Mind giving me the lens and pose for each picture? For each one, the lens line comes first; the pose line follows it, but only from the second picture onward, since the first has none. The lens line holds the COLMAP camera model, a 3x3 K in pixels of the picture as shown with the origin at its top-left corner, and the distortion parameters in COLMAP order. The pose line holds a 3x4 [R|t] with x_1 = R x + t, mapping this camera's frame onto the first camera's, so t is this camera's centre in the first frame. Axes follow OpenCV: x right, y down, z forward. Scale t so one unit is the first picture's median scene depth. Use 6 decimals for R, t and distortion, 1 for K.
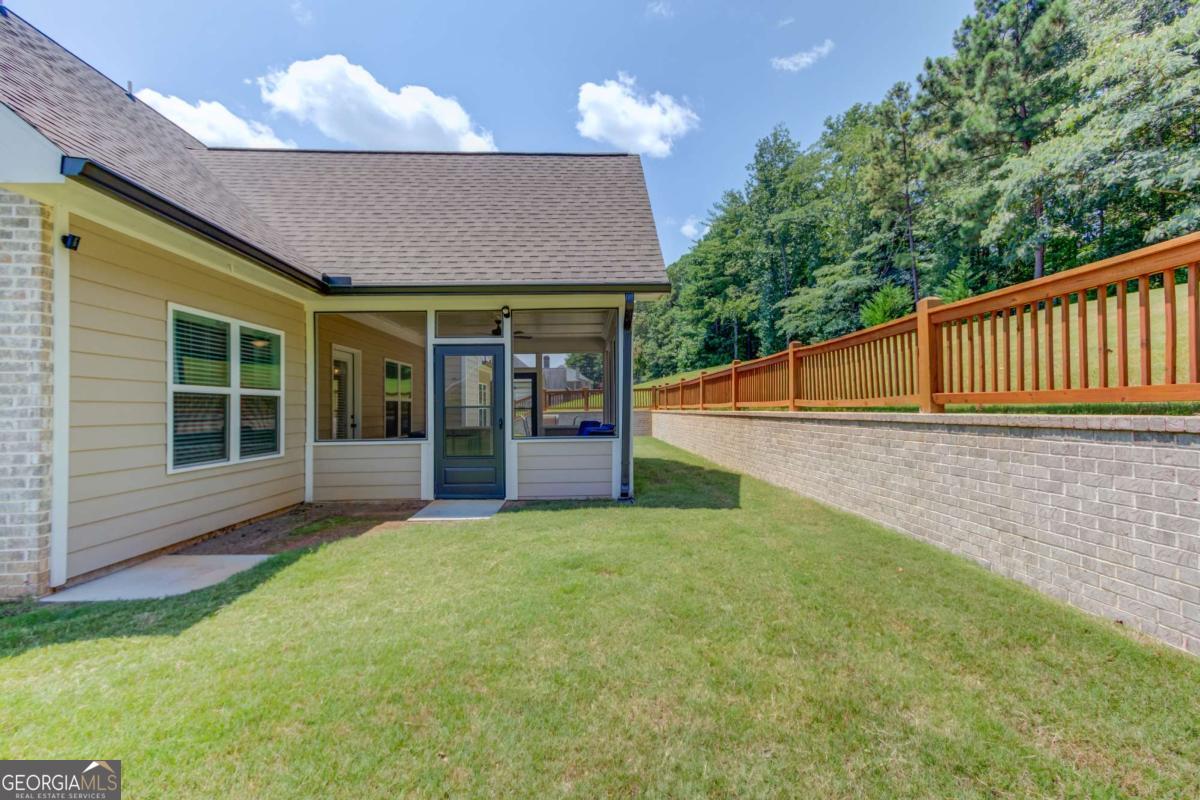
lens RADIAL K [[571.7, 0, 600.0], [0, 571.7, 400.0], [0, 0, 1]] dist [0.017473, 0.000556]
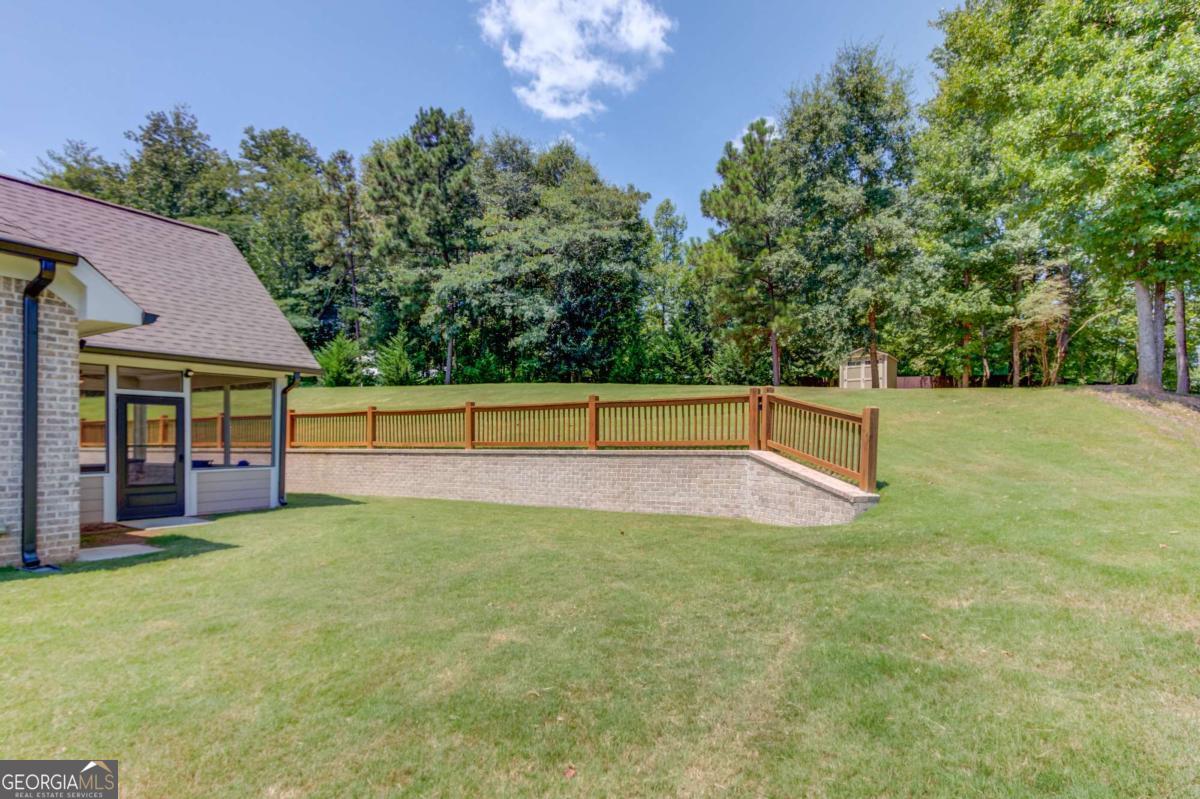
lens RADIAL K [[571.7, 0, 600.0], [0, 571.7, 399.5], [0, 0, 1]] dist [0.017473, 0.000556]
pose [[0.593449, 0.071220, 0.801715, -0.171490], [-0.019060, 0.997042, -0.074463, -0.003094], [-0.804646, 0.028910, 0.593051, -0.143979]]
